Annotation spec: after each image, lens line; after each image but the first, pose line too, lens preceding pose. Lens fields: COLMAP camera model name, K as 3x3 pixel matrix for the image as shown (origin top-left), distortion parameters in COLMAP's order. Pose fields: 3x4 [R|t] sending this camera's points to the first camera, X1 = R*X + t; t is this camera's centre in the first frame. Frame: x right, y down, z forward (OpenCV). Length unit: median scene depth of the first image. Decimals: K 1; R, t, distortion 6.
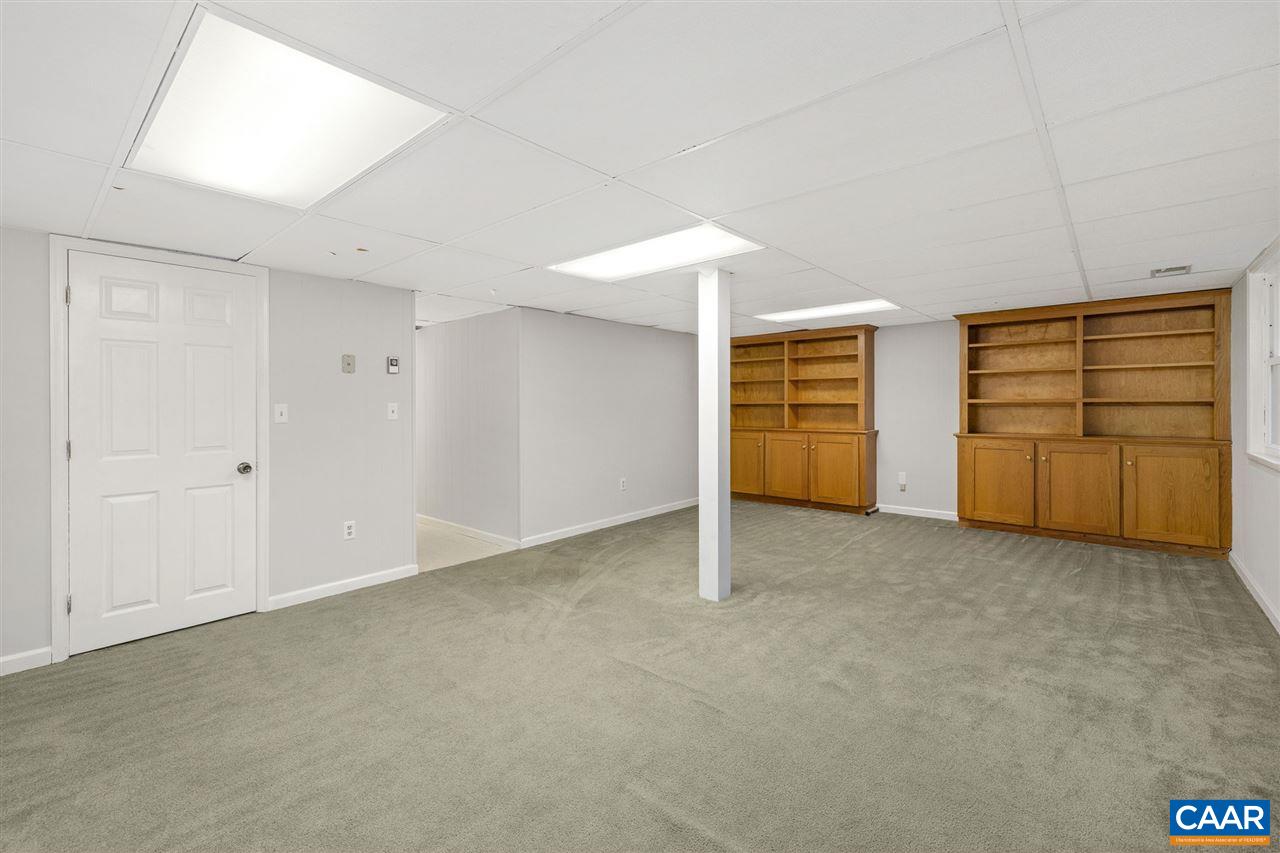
lens RADIAL K [[544.3, 0, 638.9], [0, 544.3, 403.6], [0, 0, 1]] dist [-0.000508, 0.000045]
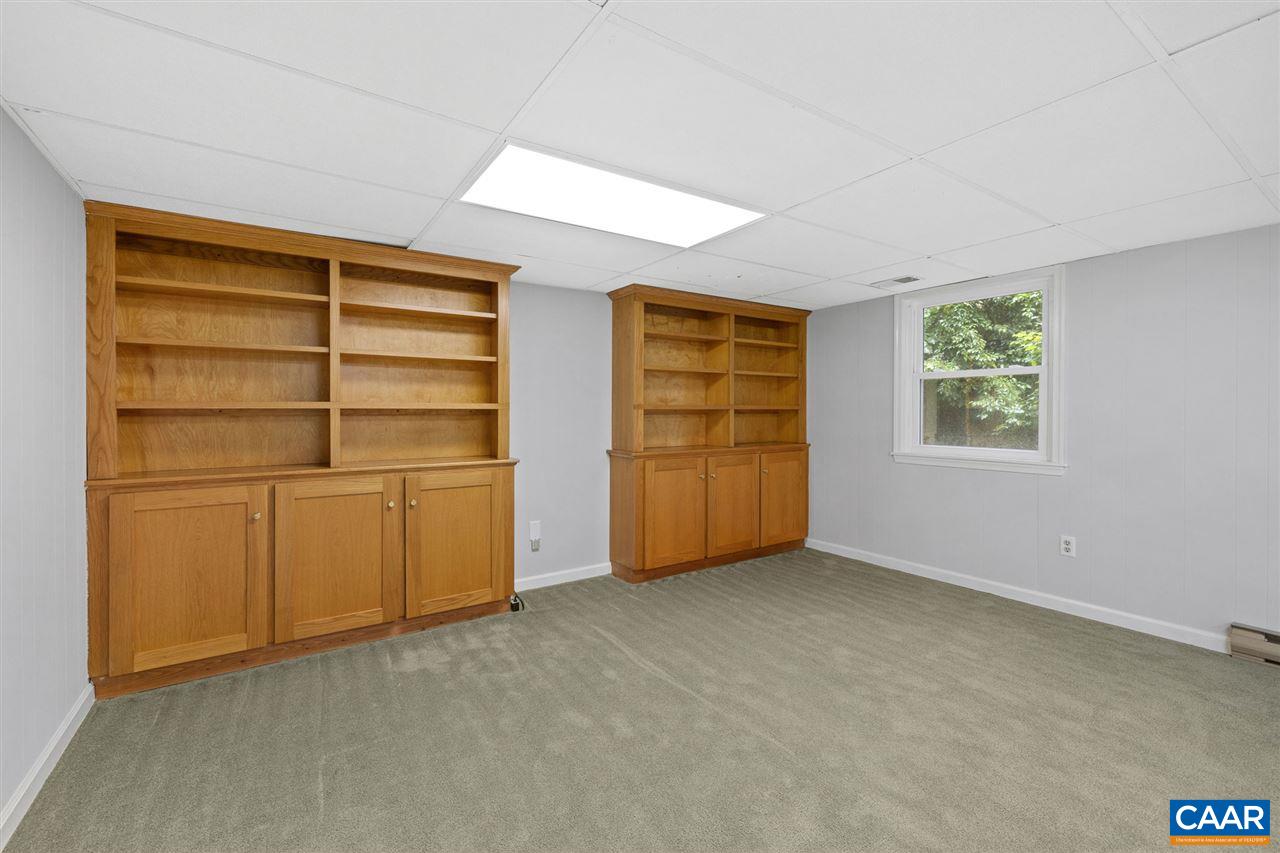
lens RADIAL K [[544.3, 0, 638.9], [0, 544.3, 403.6], [0, 0, 1]] dist [-0.000508, 0.000045]
pose [[0.255874, 0.011696, 0.966639, -0.087889], [-0.005644, 0.999928, -0.010604, -0.001412], [-0.966694, -0.002743, 0.255922, 0.748914]]
